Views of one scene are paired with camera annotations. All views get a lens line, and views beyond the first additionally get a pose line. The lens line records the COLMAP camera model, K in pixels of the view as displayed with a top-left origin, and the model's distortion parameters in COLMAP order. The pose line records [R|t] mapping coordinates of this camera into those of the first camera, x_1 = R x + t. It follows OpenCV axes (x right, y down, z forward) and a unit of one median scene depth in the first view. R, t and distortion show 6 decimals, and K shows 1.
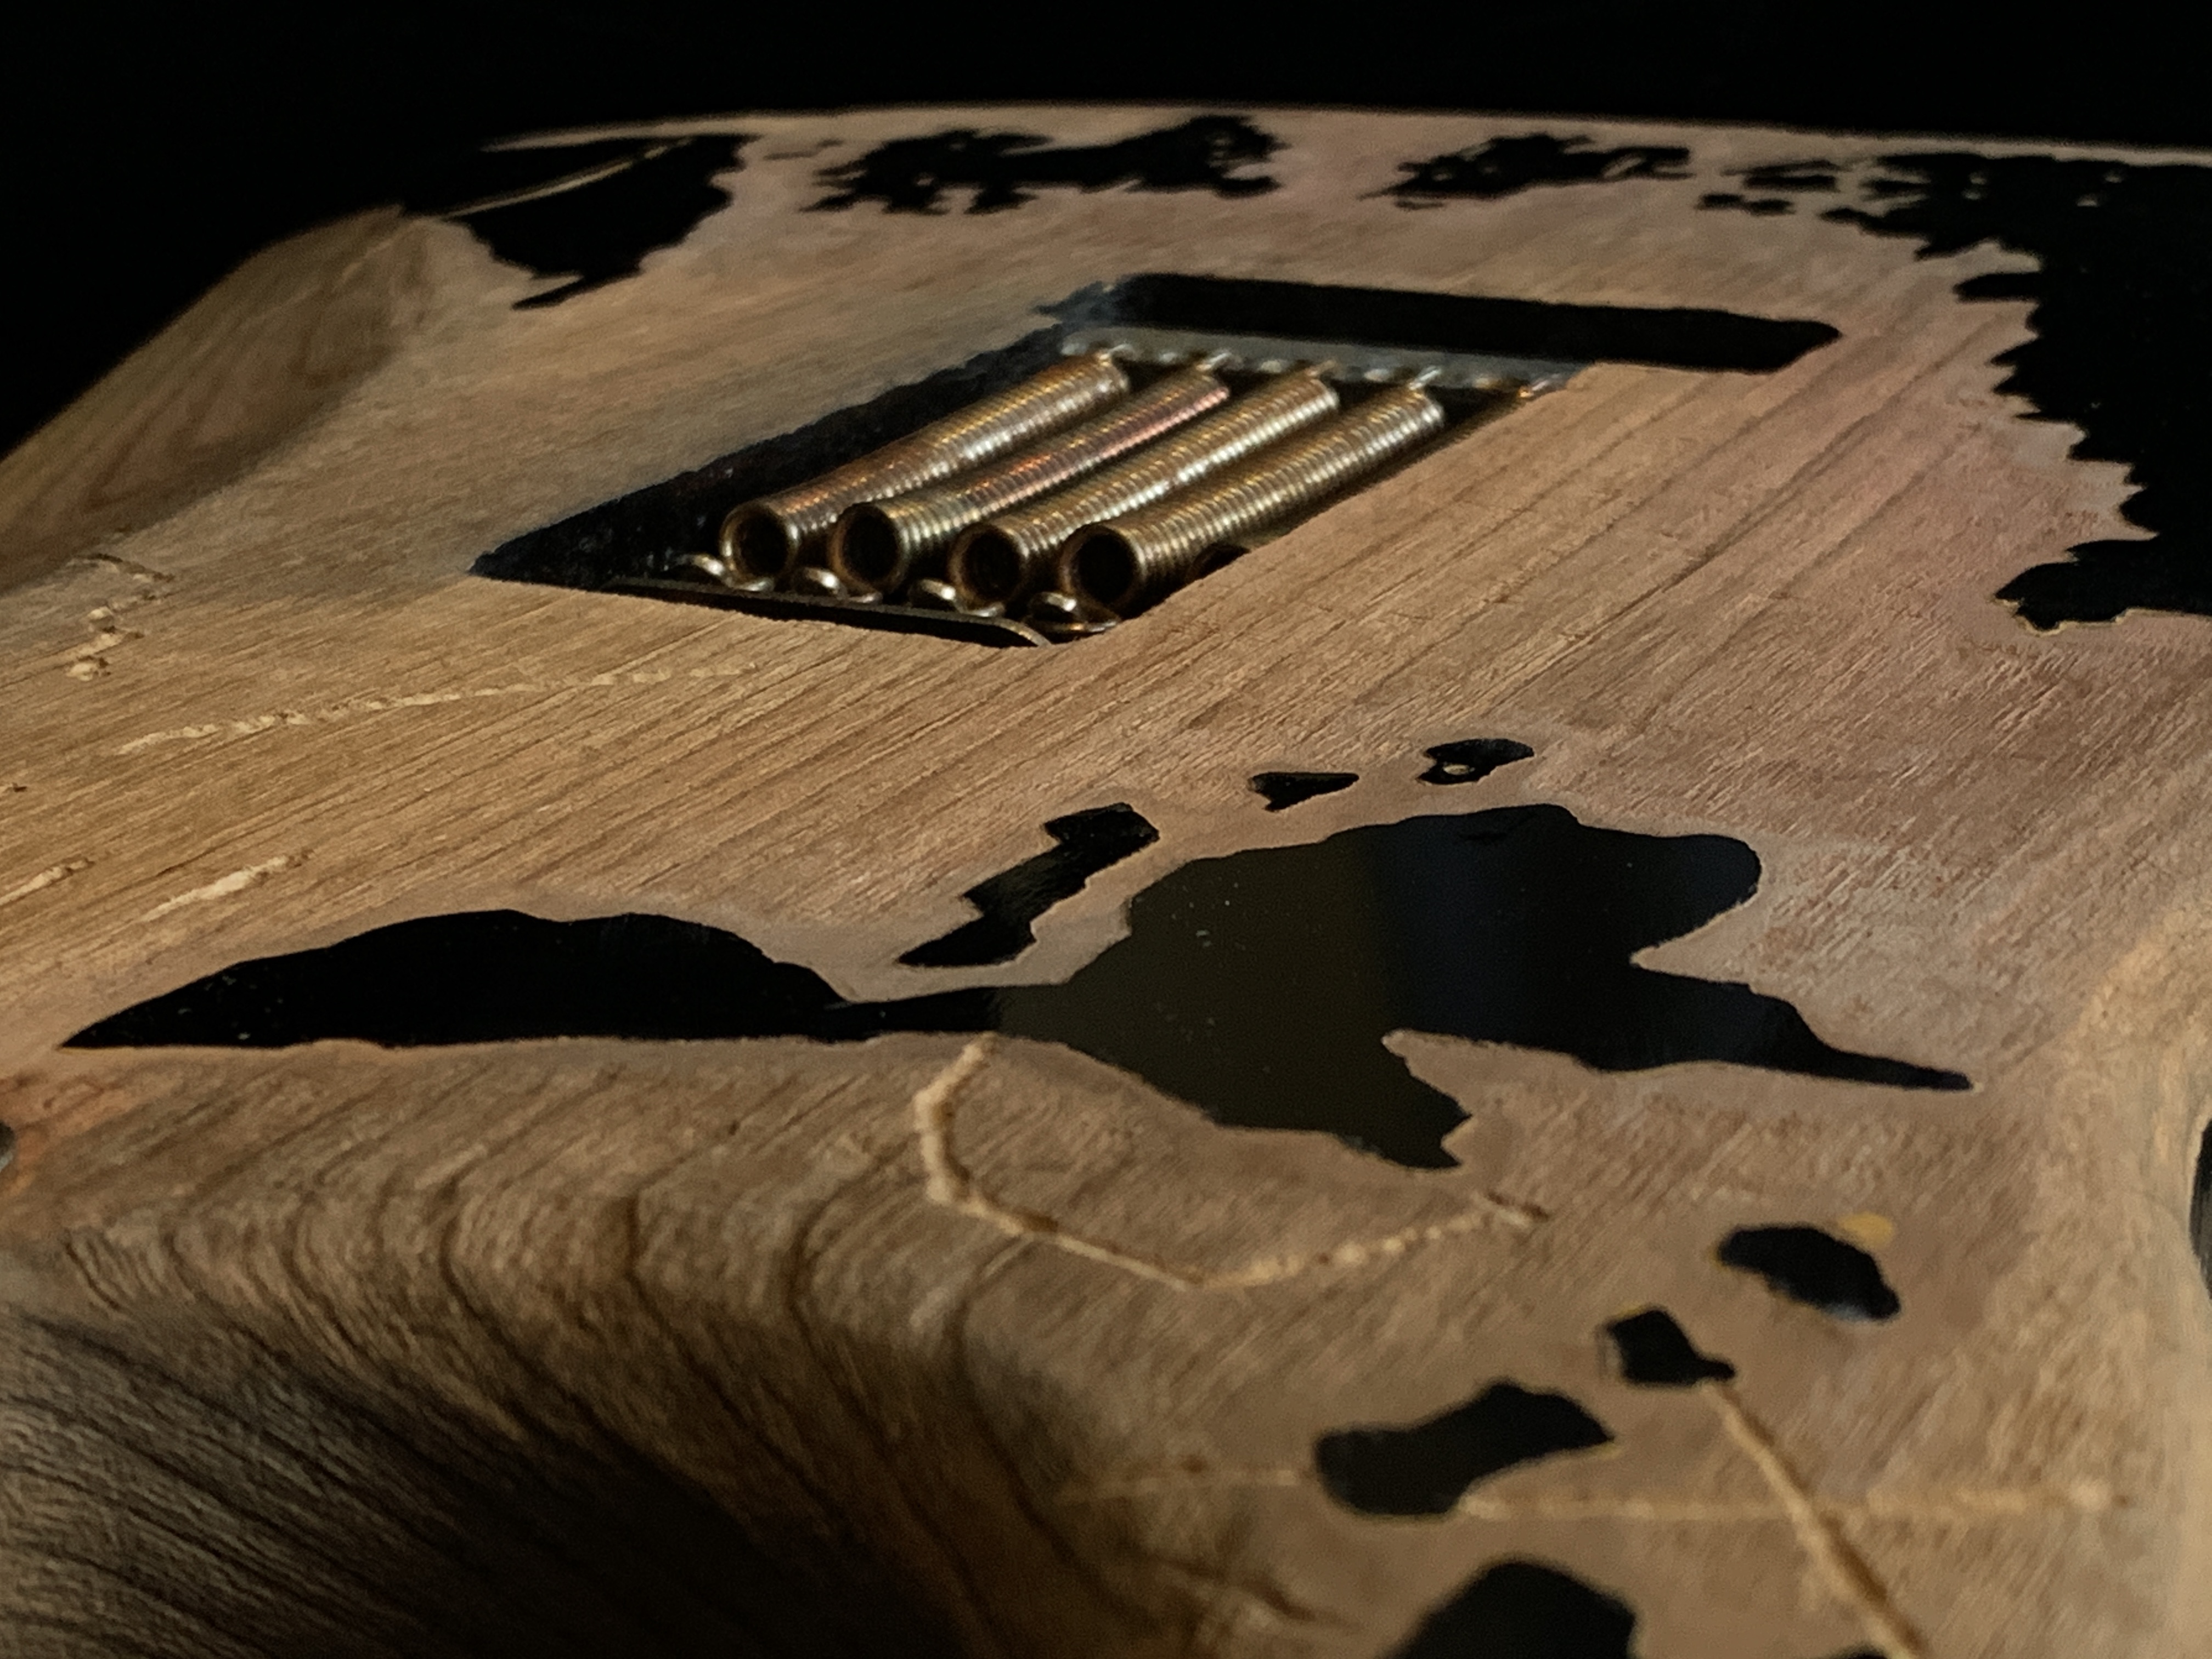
lens RADIAL K [[3805.9, 0, 1106.0], [0, 3805.9, 829.5], [0, 0, 1]] dist [0.002751, 0.005612]
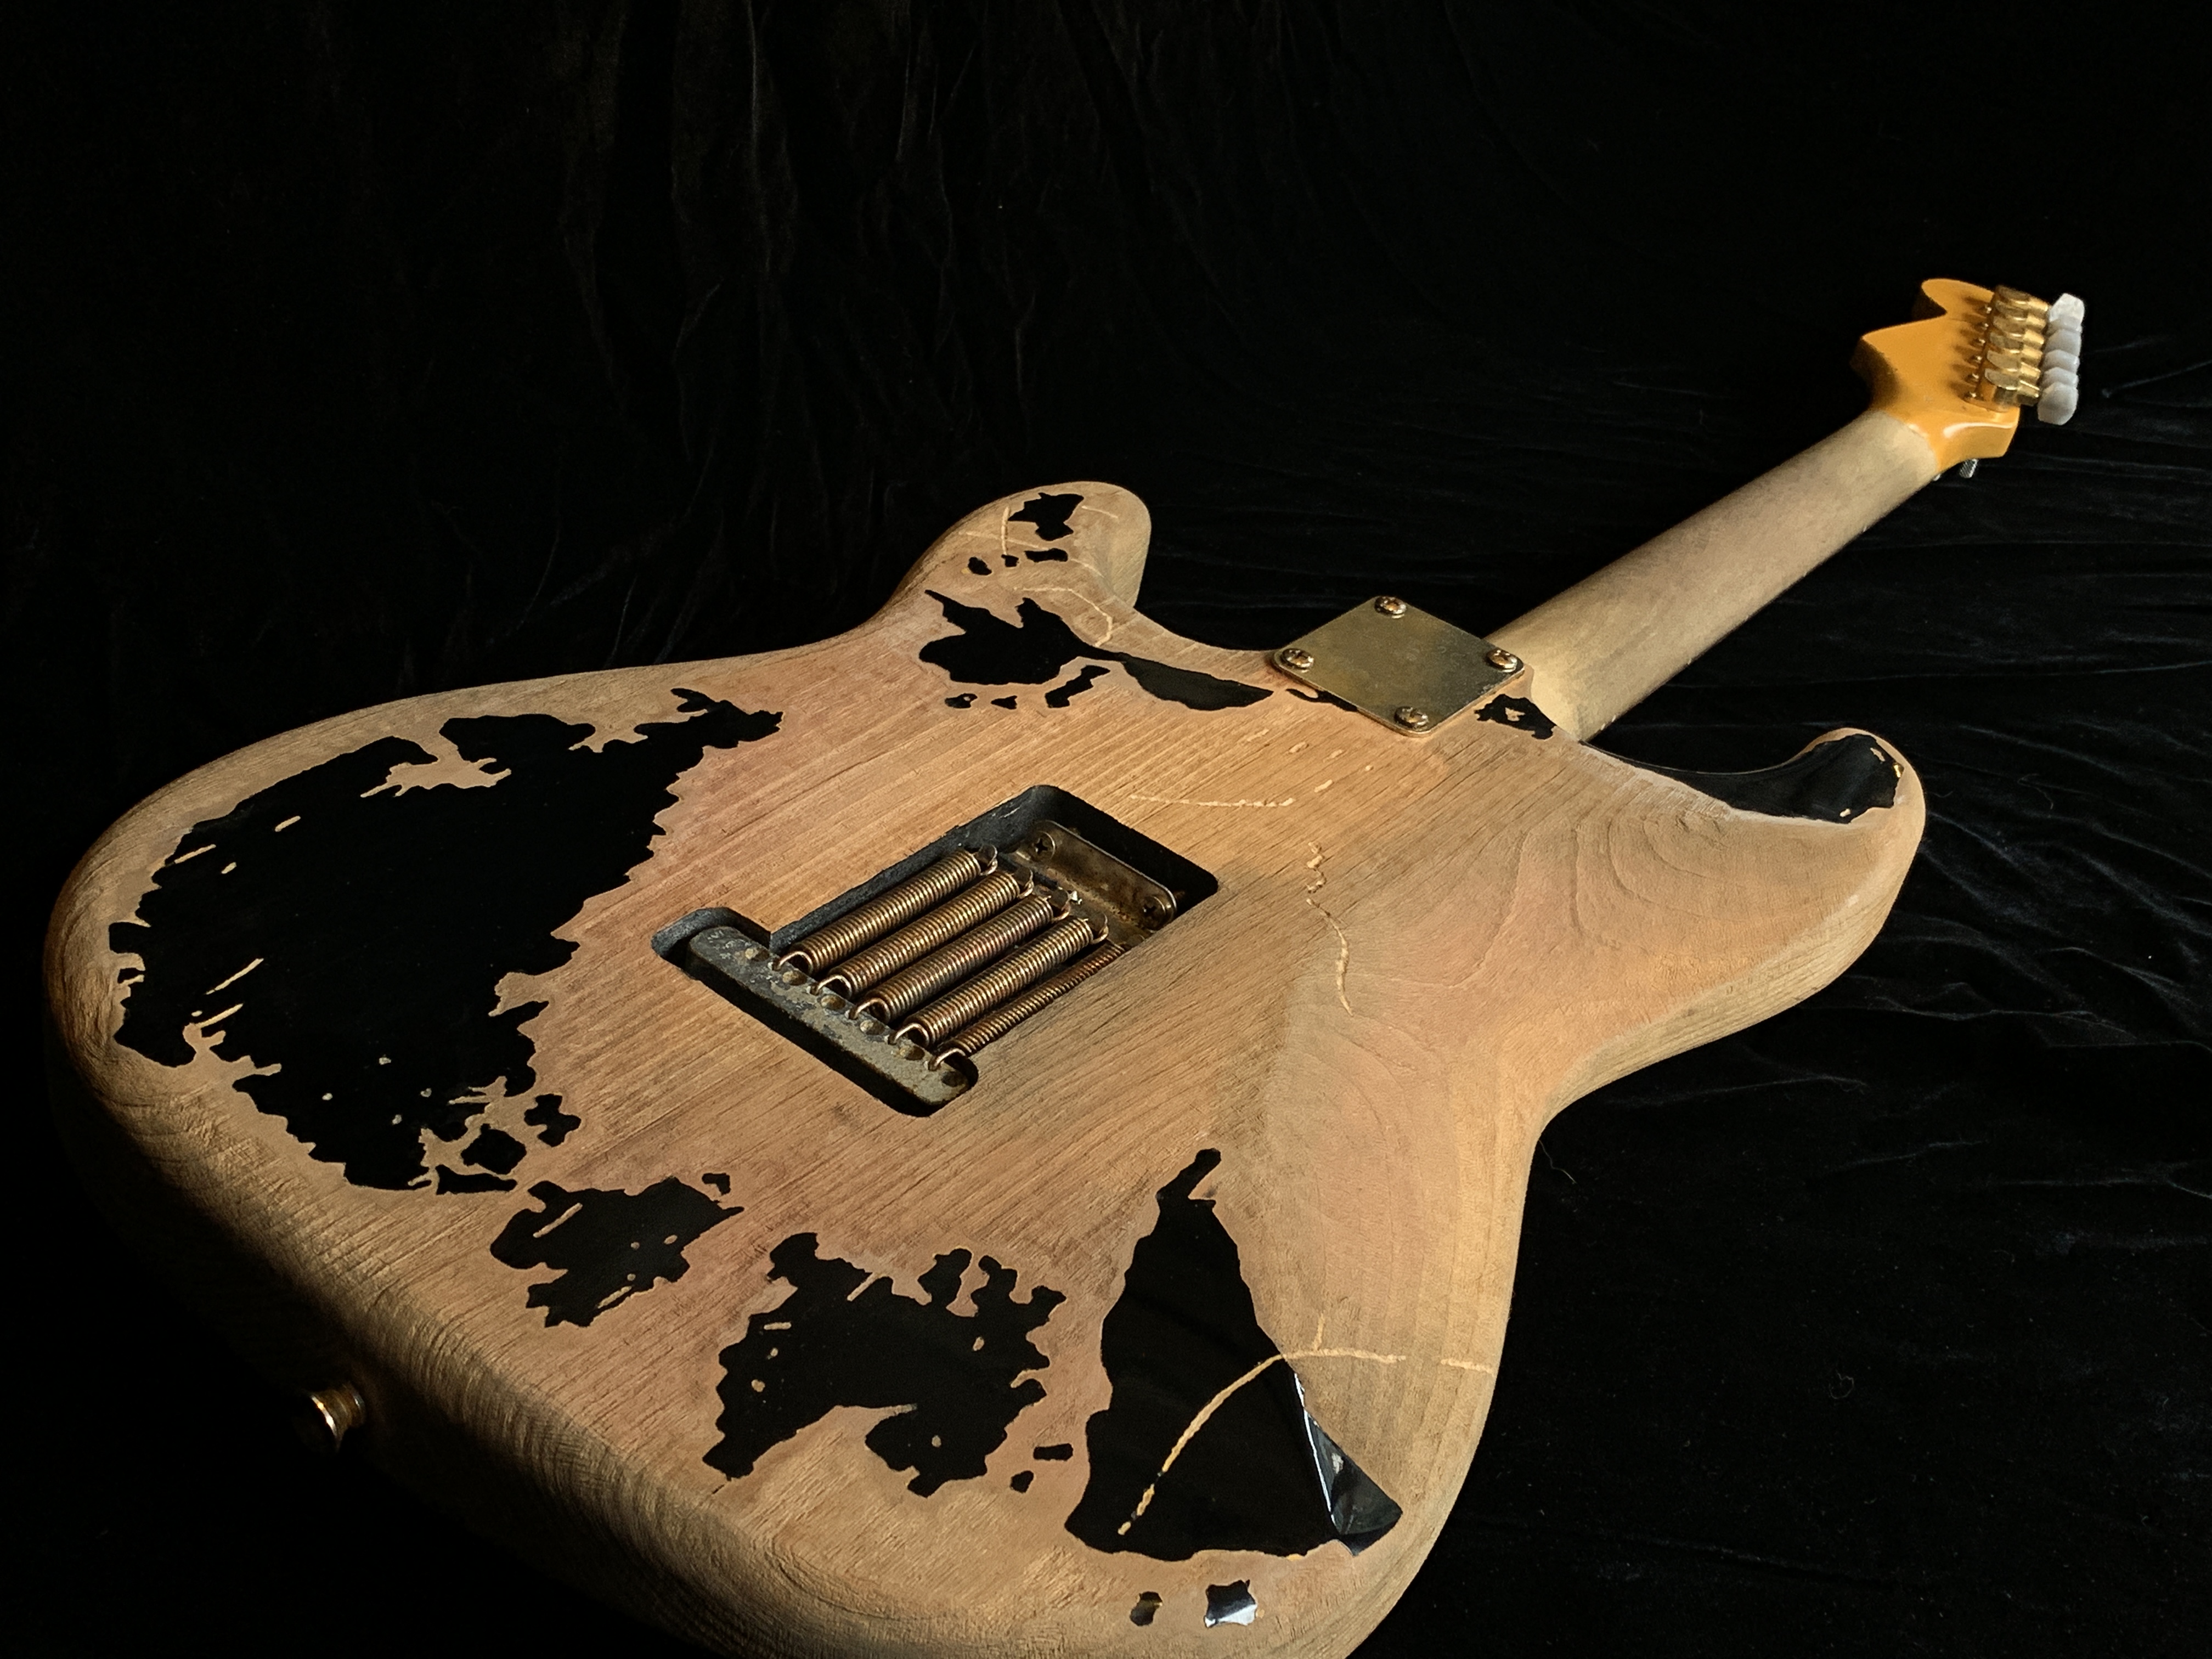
lens RADIAL K [[2513.3, 0, 1106.0], [0, 2513.3, 829.5], [0, 0, 1]] dist [-0.000541, -0.000154]
pose [[-0.969311, -0.240738, -0.049809, 0.058174], [0.238446, -0.969978, 0.047822, -0.303770], [-0.059826, 0.034477, 0.997613, -2.101828]]
